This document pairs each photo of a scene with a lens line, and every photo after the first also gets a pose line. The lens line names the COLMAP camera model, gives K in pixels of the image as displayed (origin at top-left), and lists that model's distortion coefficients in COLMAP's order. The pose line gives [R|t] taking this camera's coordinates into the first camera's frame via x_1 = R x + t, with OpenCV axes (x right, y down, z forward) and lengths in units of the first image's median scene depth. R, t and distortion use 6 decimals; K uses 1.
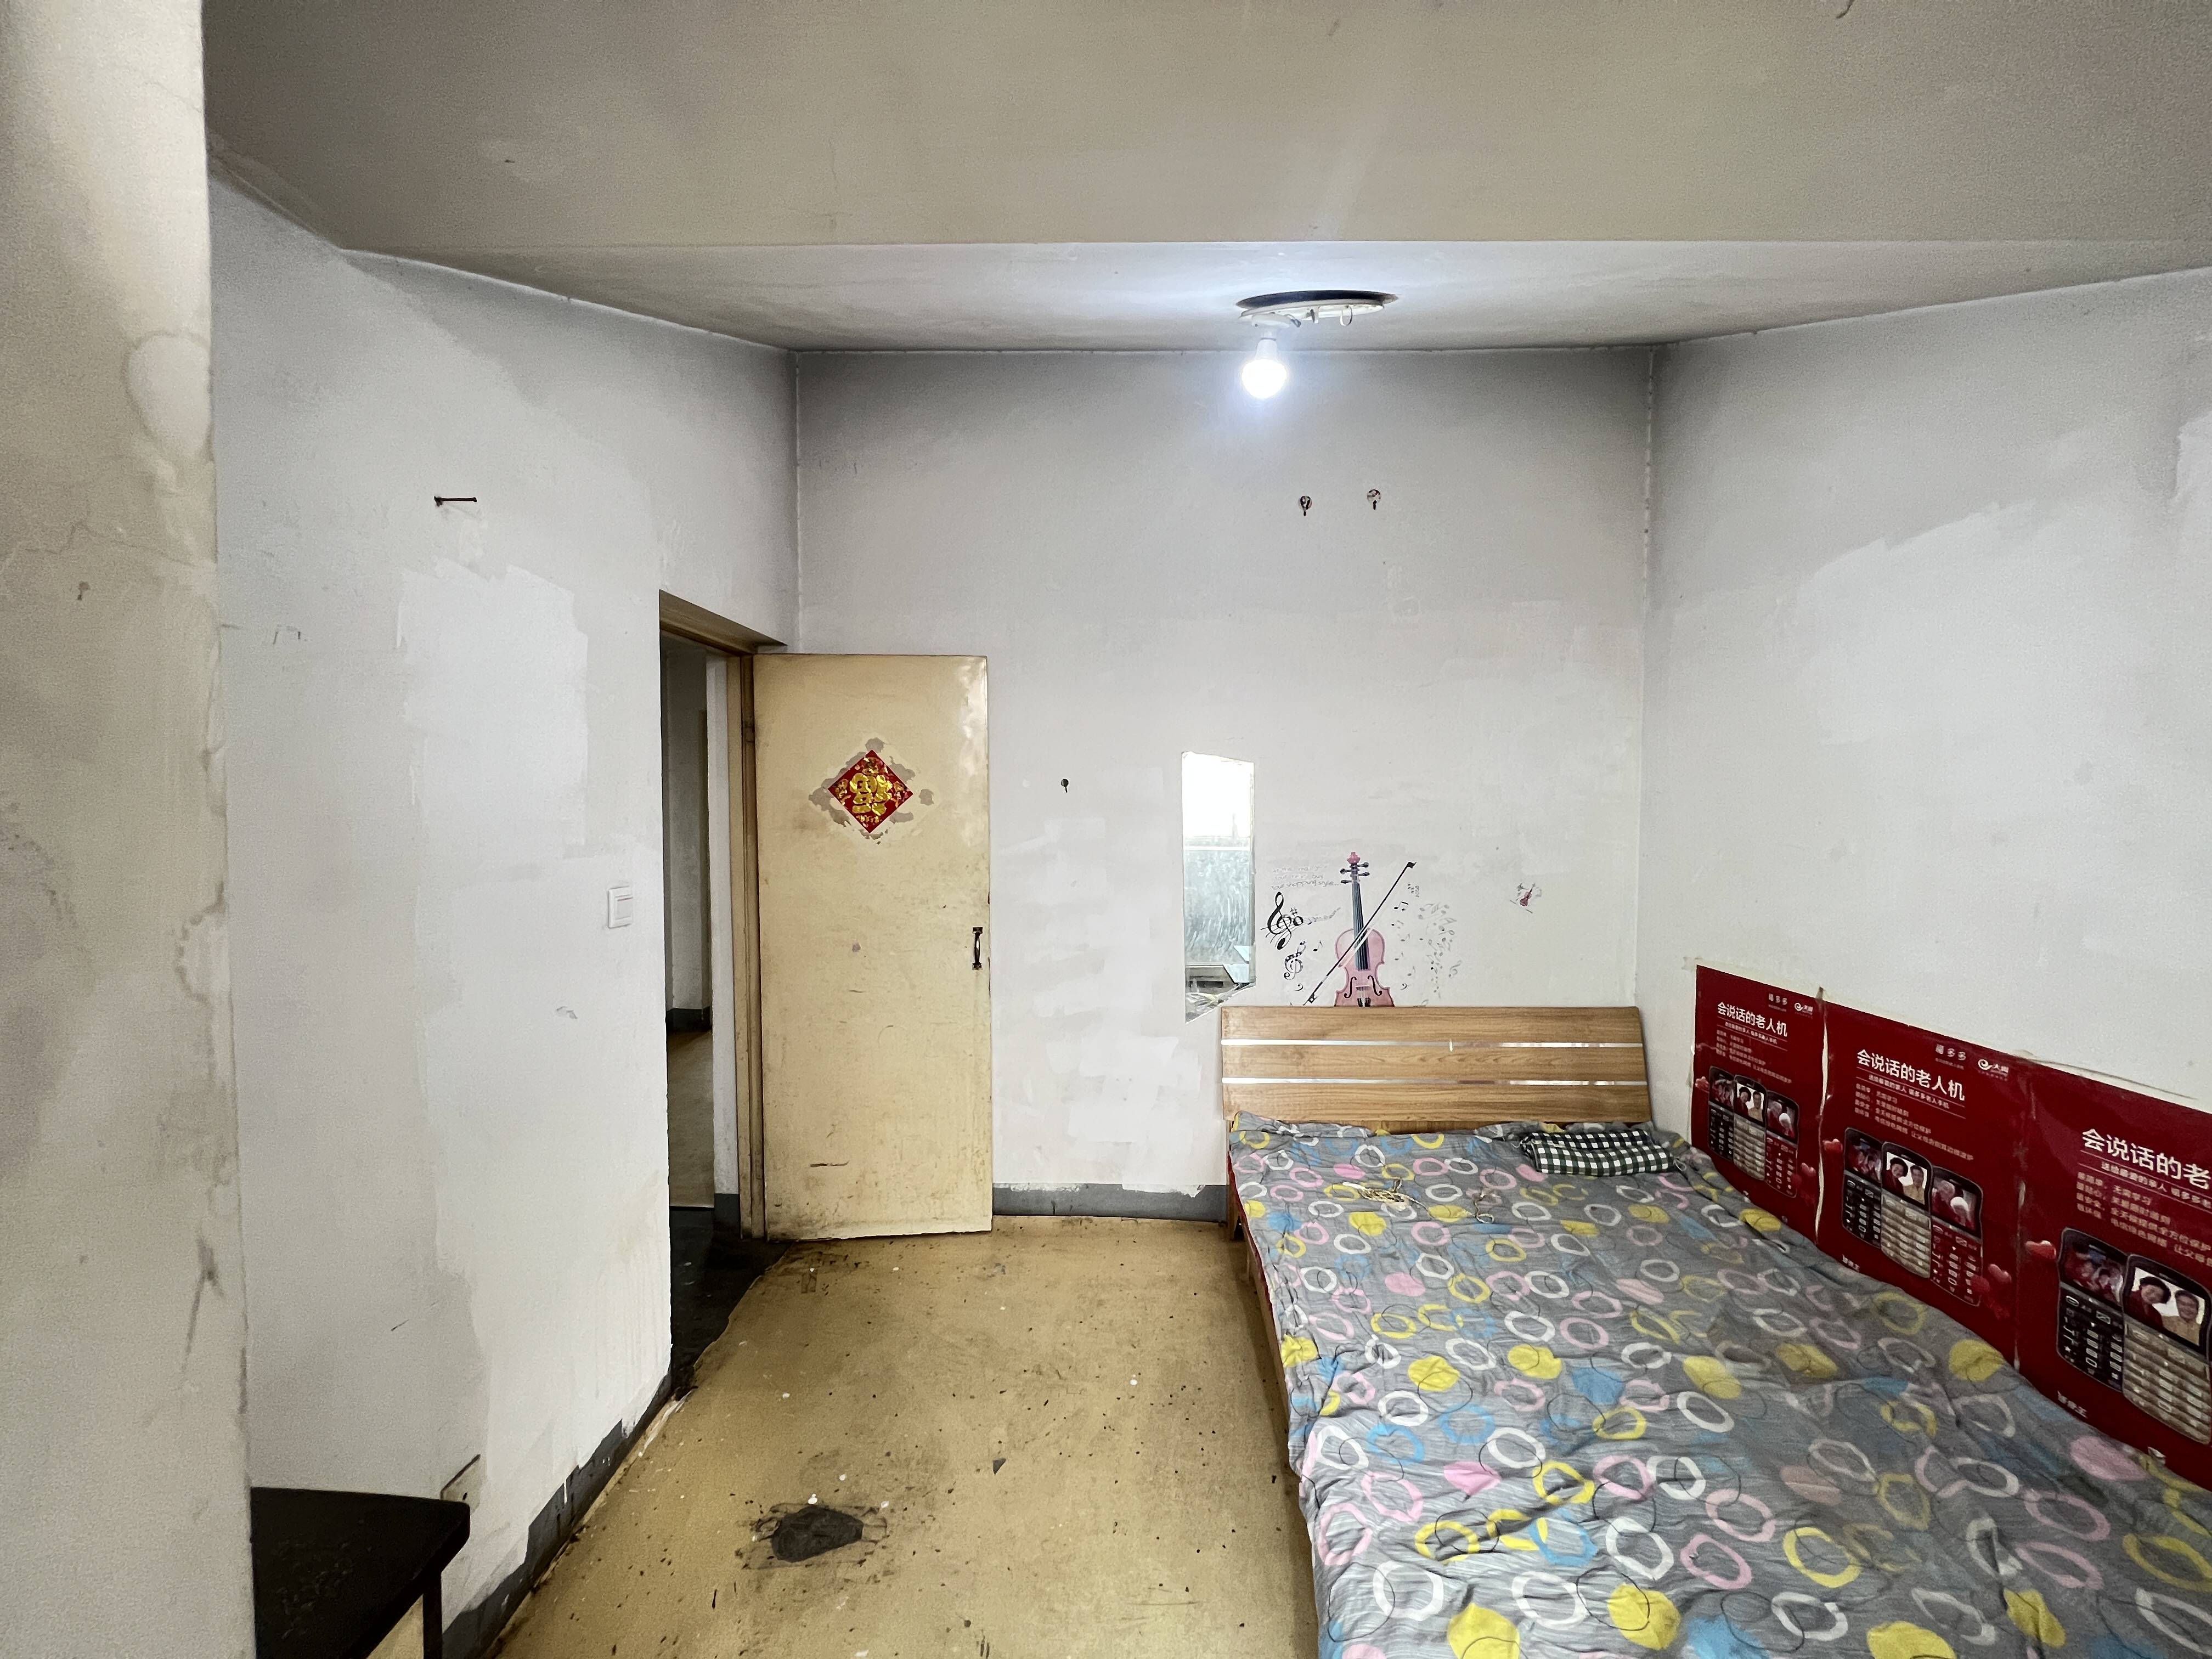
lens RADIAL K [[890.1, 0, 1106.0], [0, 890.1, 829.5], [0, 0, 1]] dist [-0.000514, 0.000051]
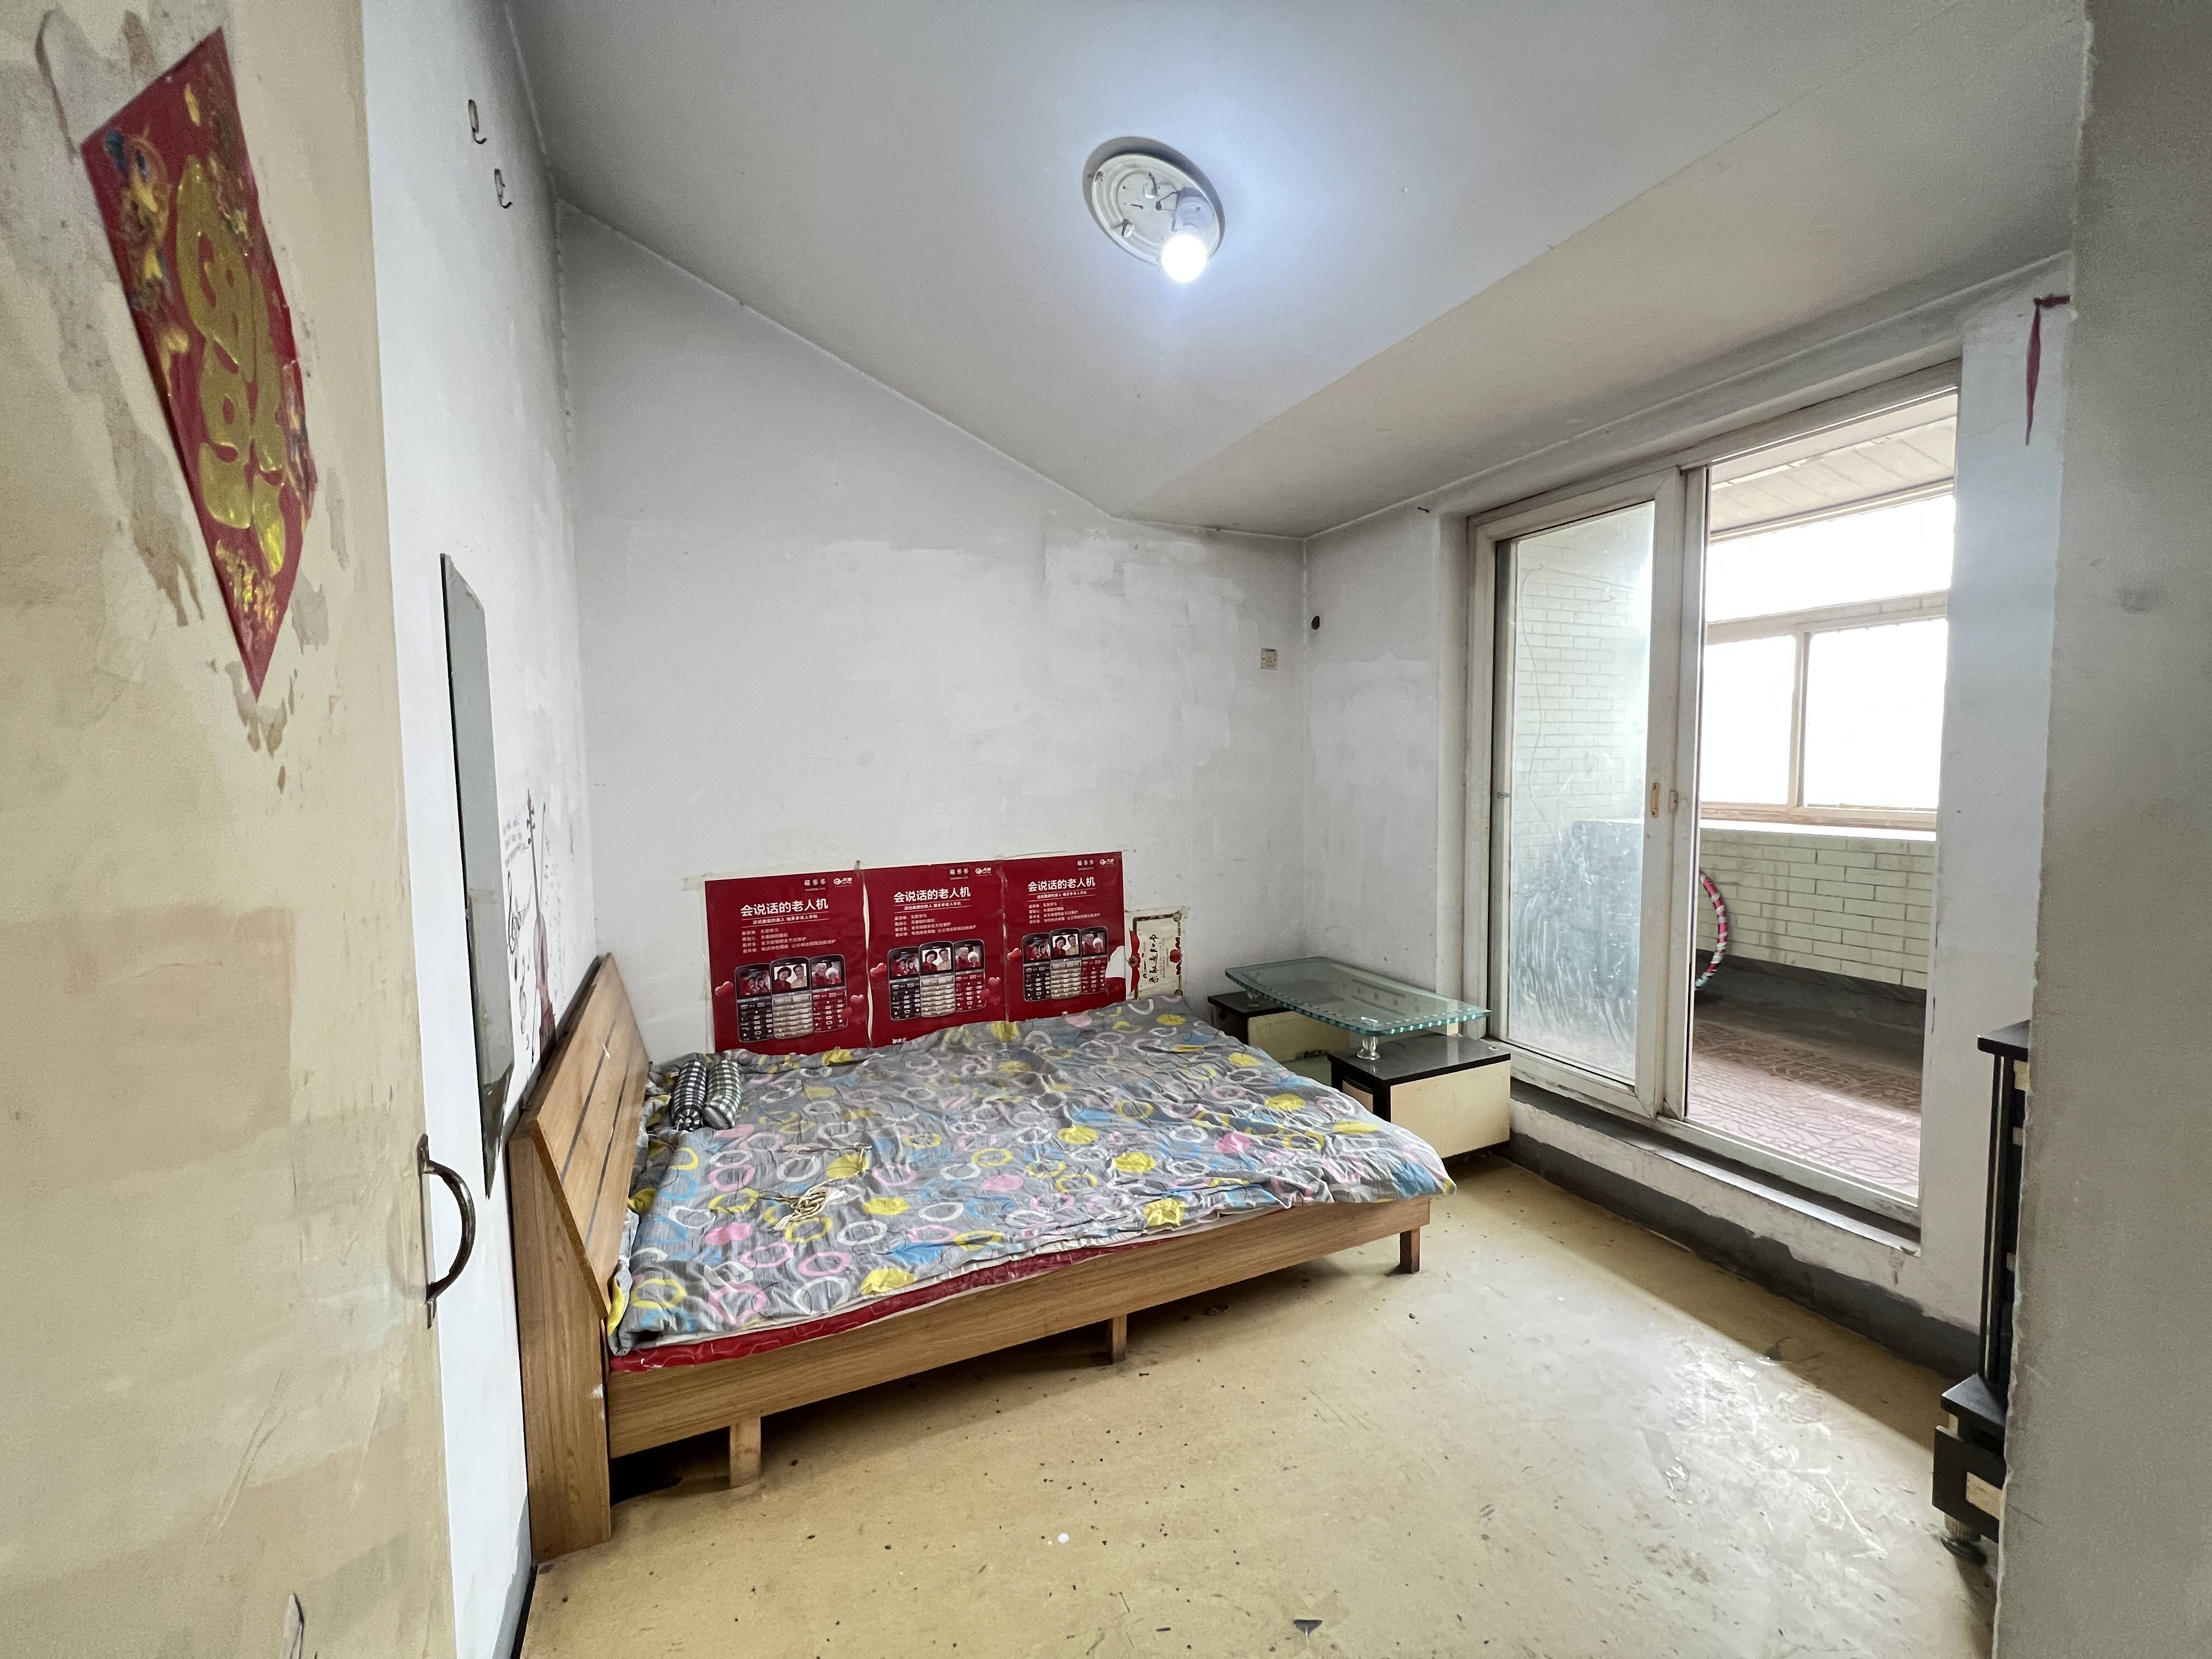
lens RADIAL K [[890.1, 0, 1106.0], [0, 890.1, 829.5], [0, 0, 1]] dist [-0.000514, 0.000051]
pose [[-0.442852, -0.062141, 0.894438, -0.603732], [0.054463, 0.993889, 0.096016, 0.022562], [-0.894939, 0.091235, -0.436762, 1.321187]]
